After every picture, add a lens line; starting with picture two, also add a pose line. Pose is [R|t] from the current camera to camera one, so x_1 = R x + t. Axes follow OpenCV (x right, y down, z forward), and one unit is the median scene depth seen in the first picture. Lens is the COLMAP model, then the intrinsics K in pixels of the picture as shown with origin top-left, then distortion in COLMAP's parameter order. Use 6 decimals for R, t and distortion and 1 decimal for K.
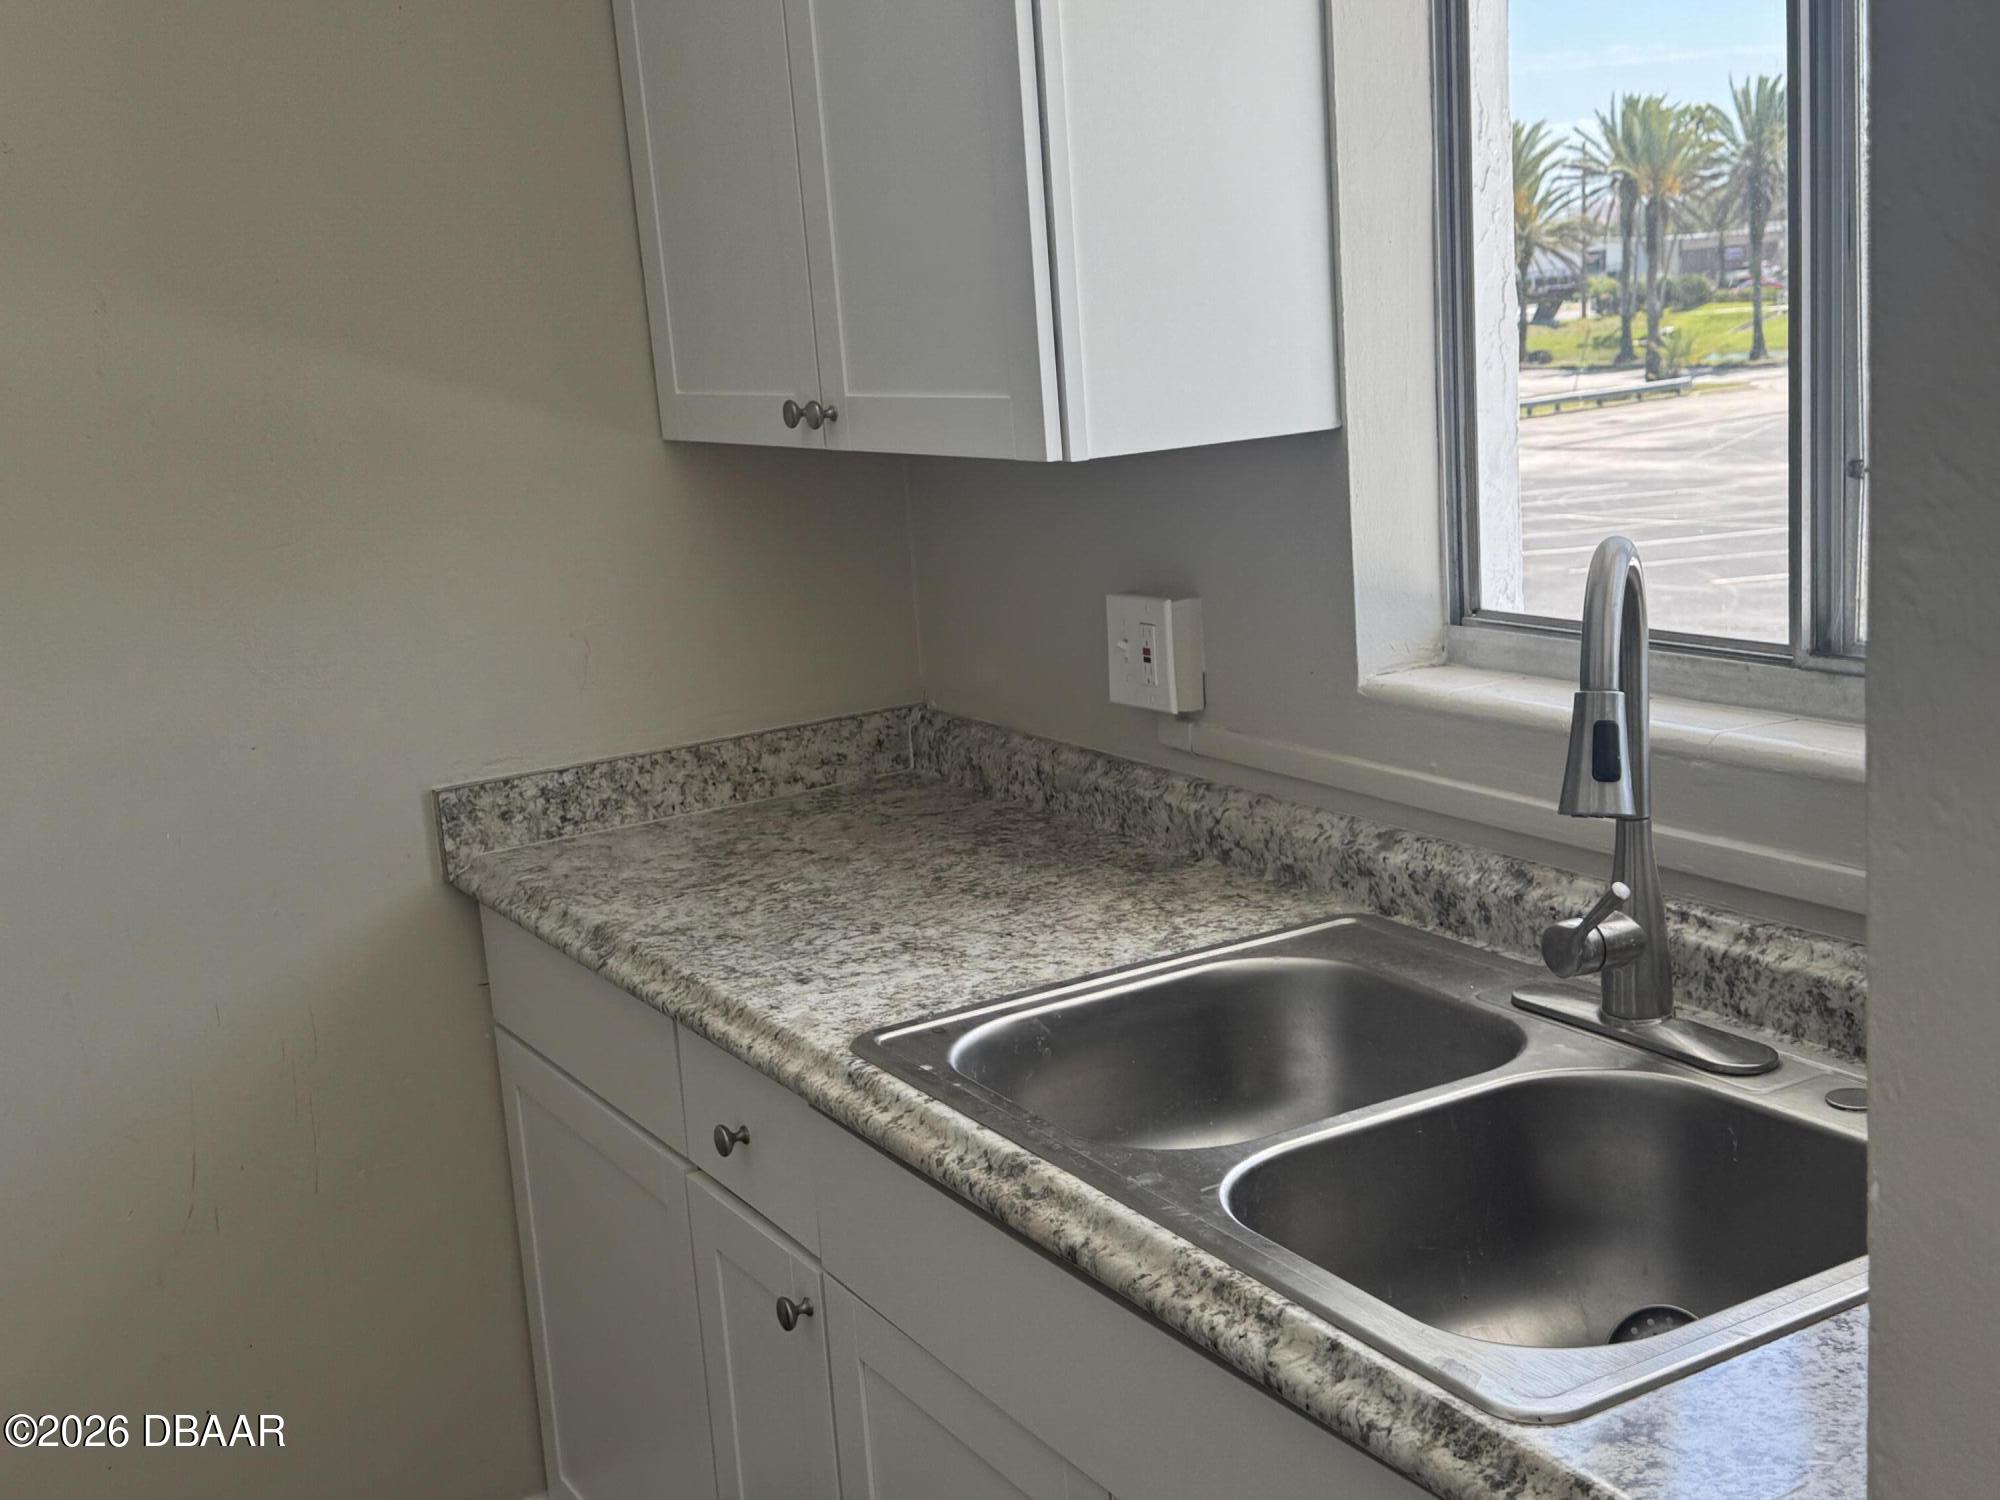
lens RADIAL K [[2293.3, 0, 1000.0], [0, 2293.3, 750.0], [0, 0, 1]] dist [0.124826, -0.046692]
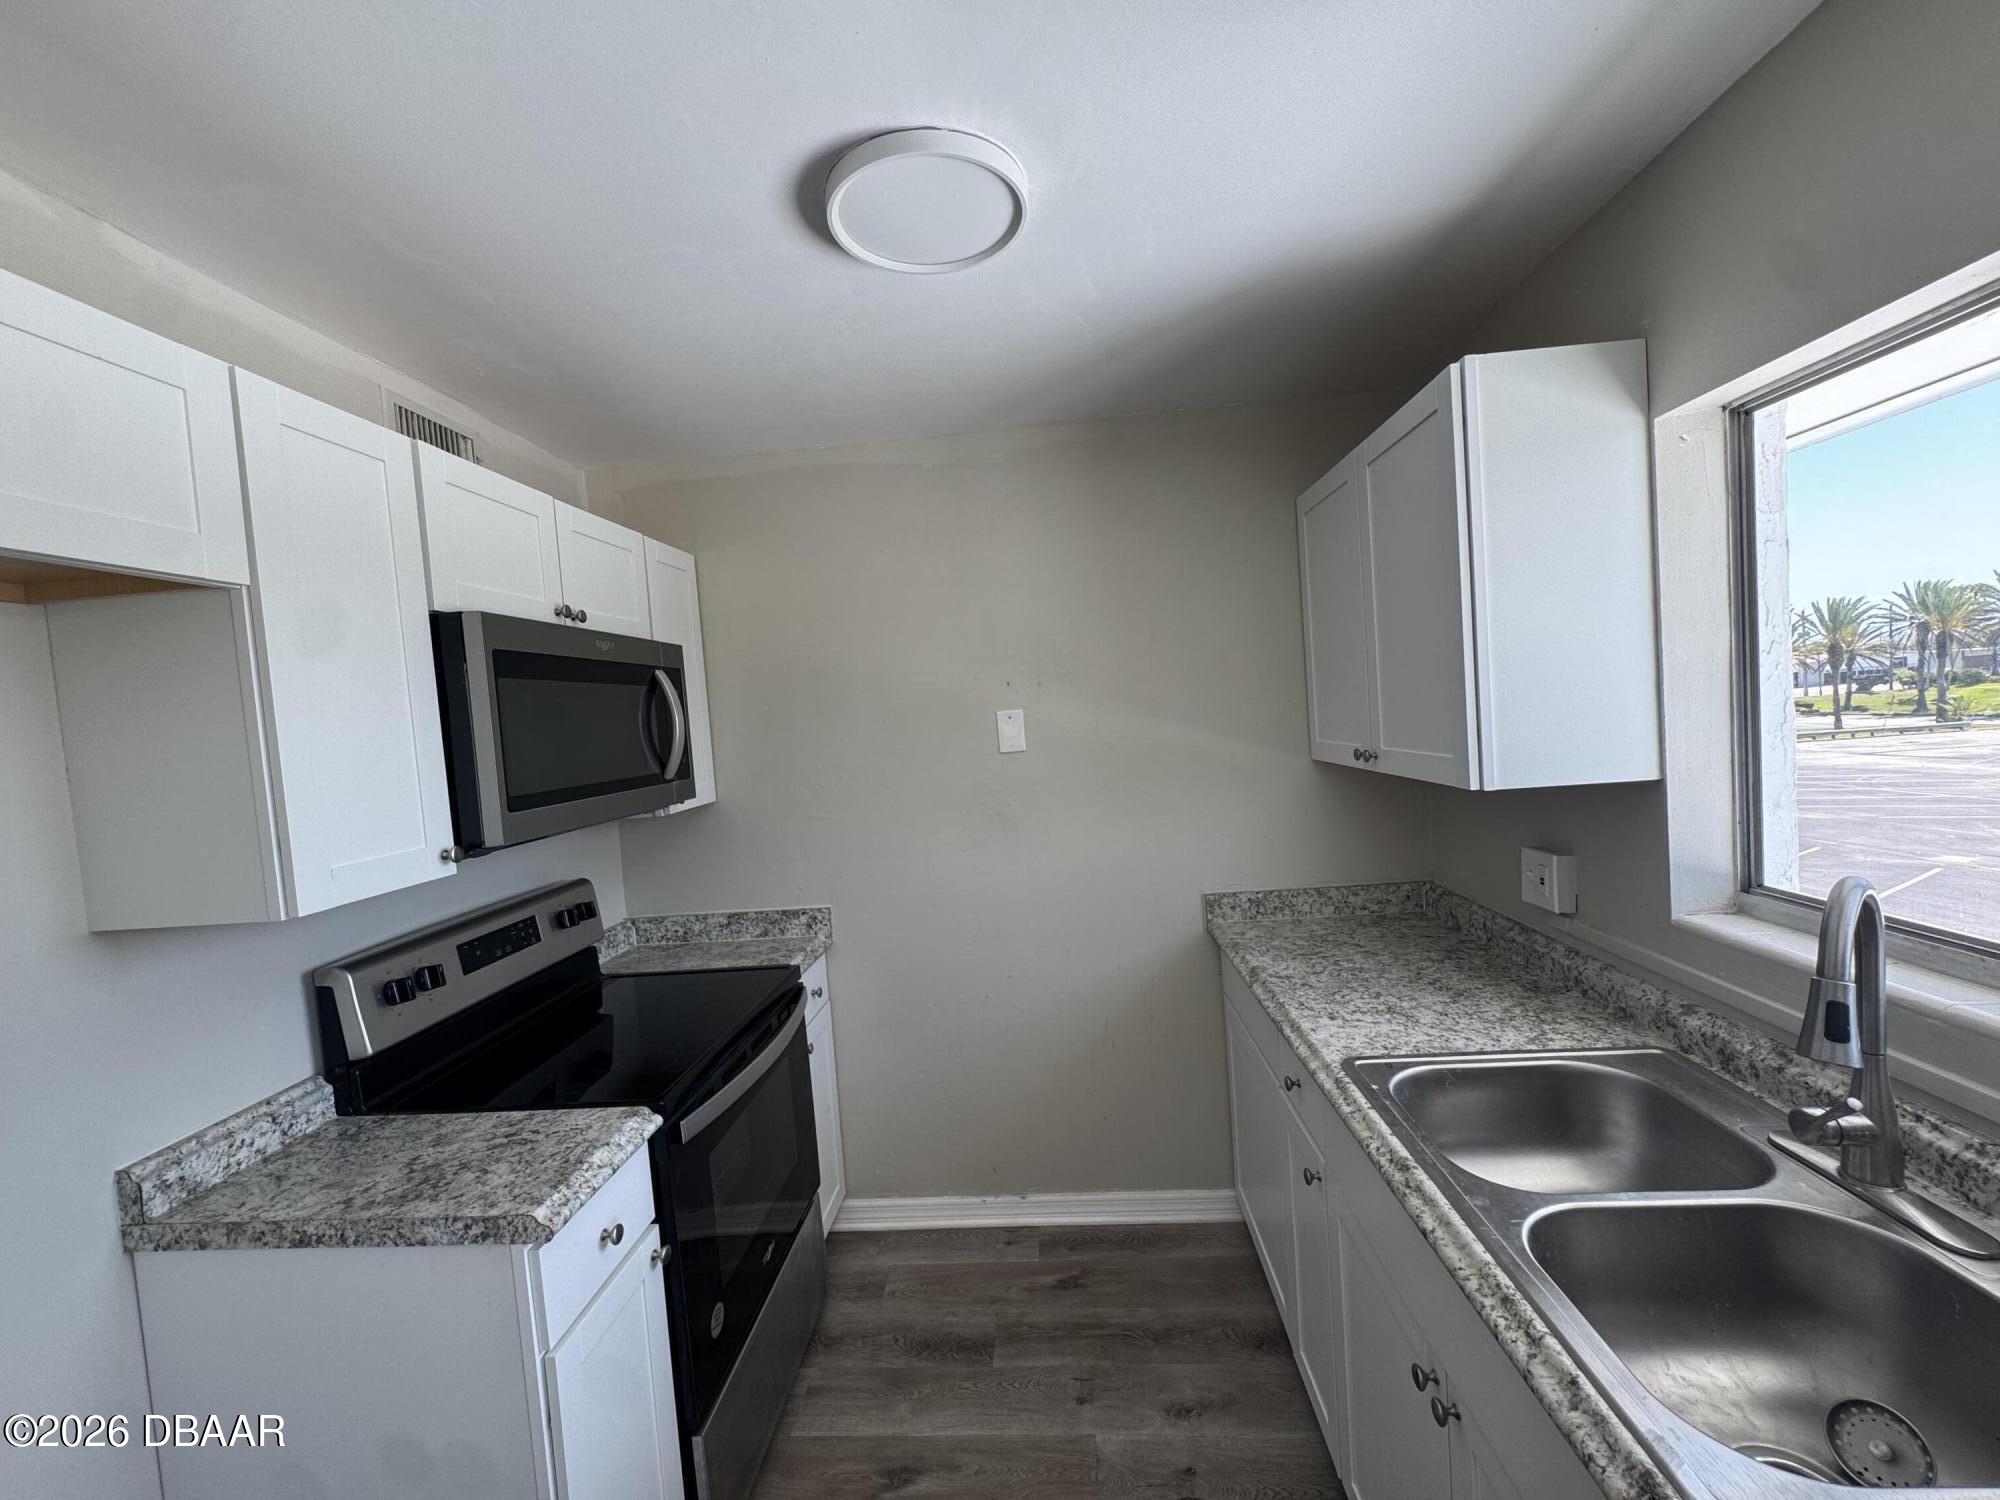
lens RADIAL K [[797.7, 0, 1000.0], [0, 797.7, 750.0], [0, 0, 1]] dist [-0.006634, 0.000716]
pose [[0.823805, 0.040581, -0.565418, 0.068883], [-0.100725, 0.992042, -0.075553, -0.060815], [0.557853, 0.119192, 0.821337, 0.172568]]
